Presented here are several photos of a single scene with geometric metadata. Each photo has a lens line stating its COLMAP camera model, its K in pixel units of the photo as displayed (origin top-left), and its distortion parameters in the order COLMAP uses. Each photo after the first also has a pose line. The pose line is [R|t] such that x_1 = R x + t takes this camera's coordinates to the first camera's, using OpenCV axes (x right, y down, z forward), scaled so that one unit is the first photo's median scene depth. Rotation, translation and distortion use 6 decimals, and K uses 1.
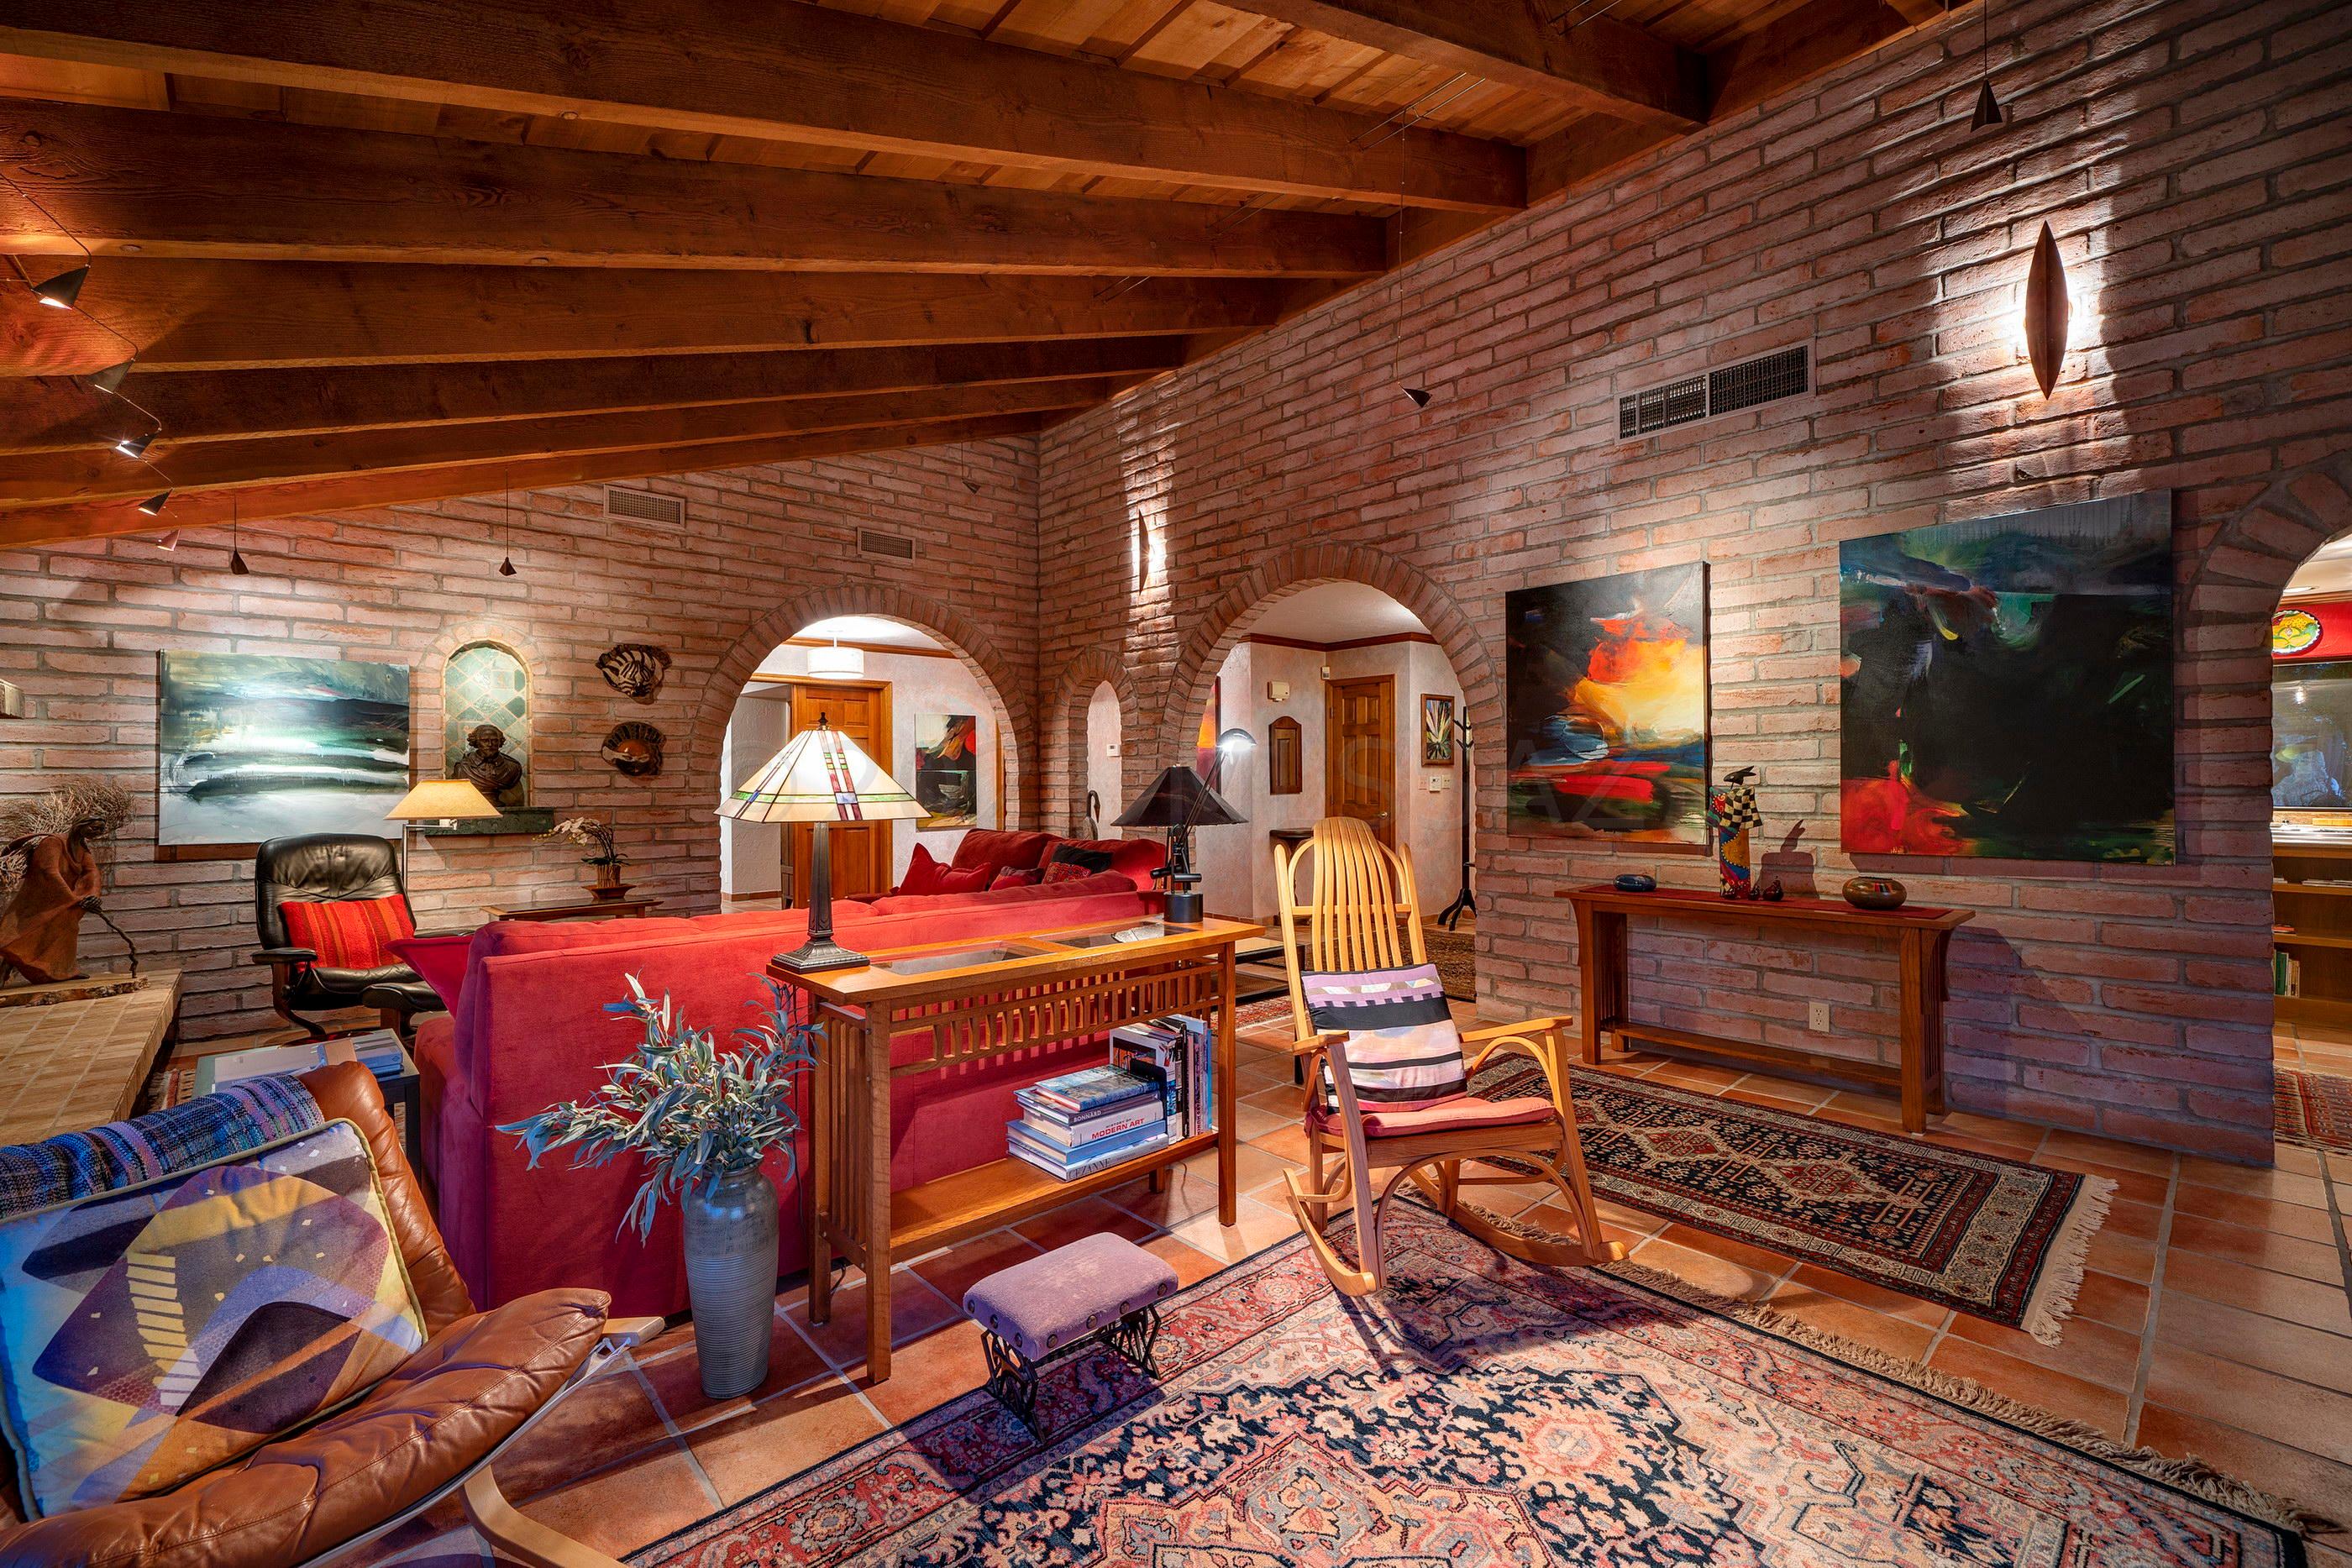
lens RADIAL K [[1058.7, 0, 1182.4], [0, 1058.7, 772.8], [0, 0, 1]] dist [0.001651, -0.000076]
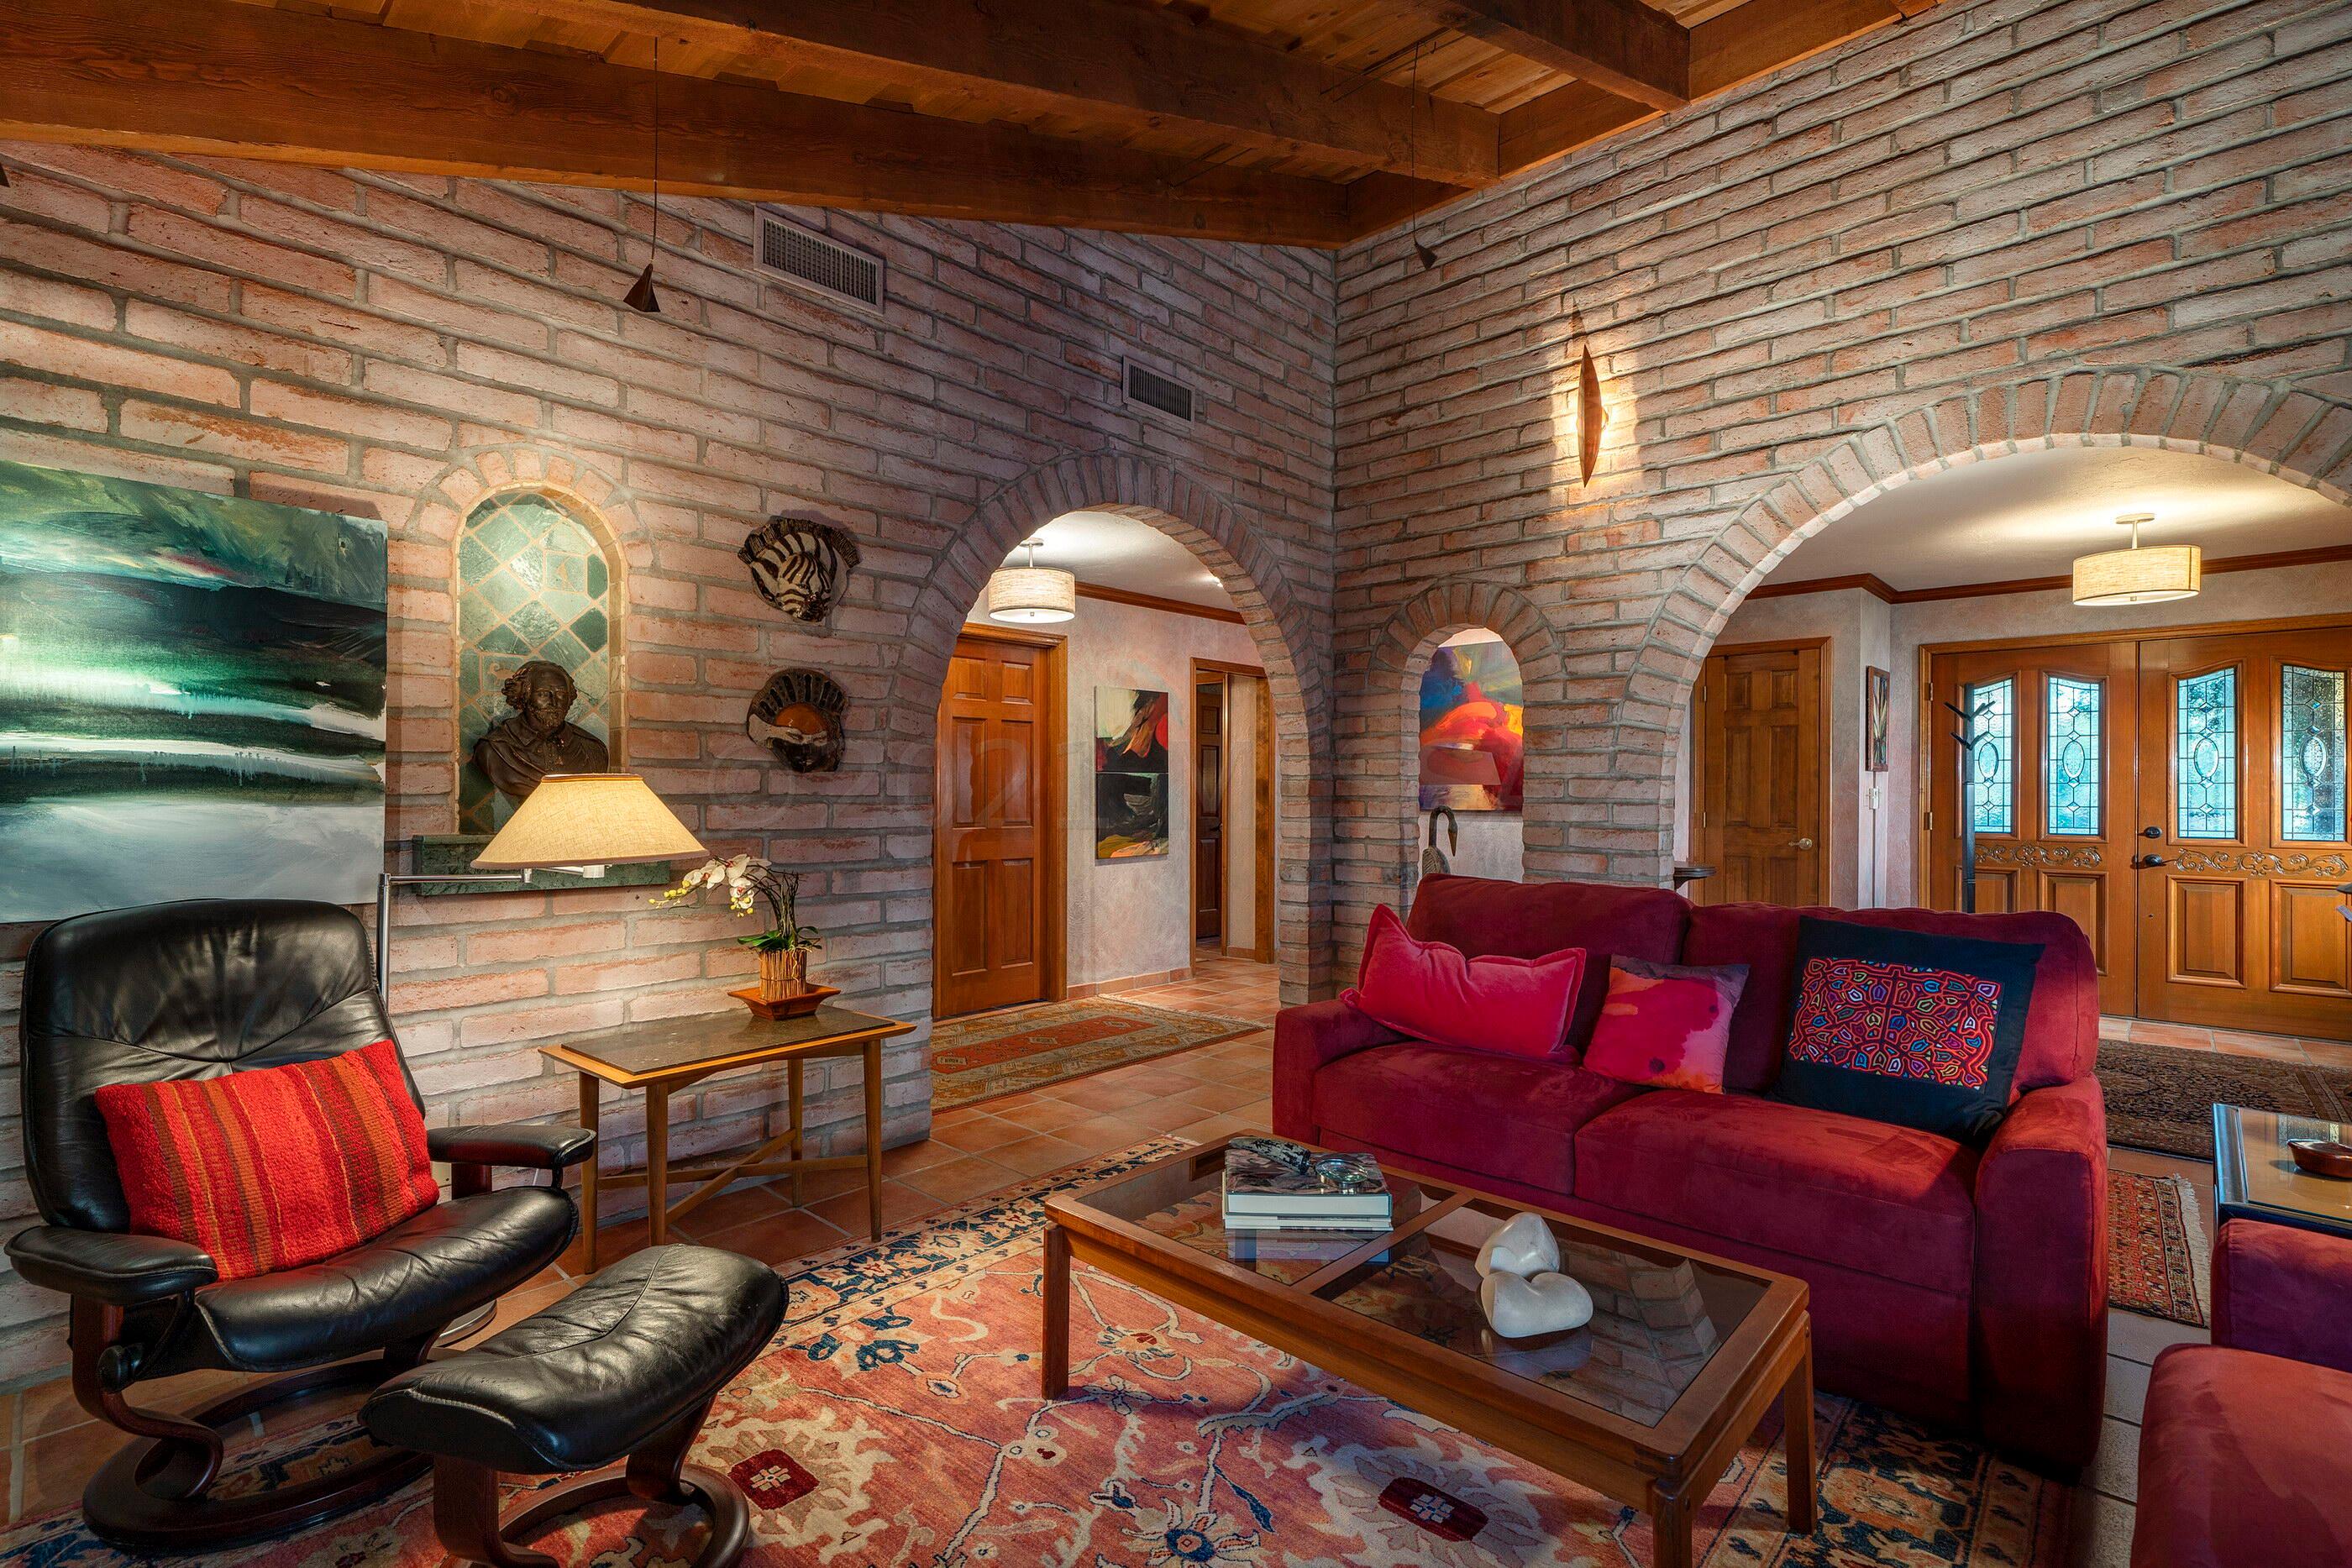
lens RADIAL K [[1127.2, 0, 1176.0], [0, 1127.2, 784.0], [0, 0, 1]] dist [0.001875, 0.000396]
pose [[0.996089, 0.009337, 0.087862, -0.401134], [-0.009379, 0.999956, 0.000066, 0.007107], [-0.087858, -0.000890, 0.996133, 0.450370]]
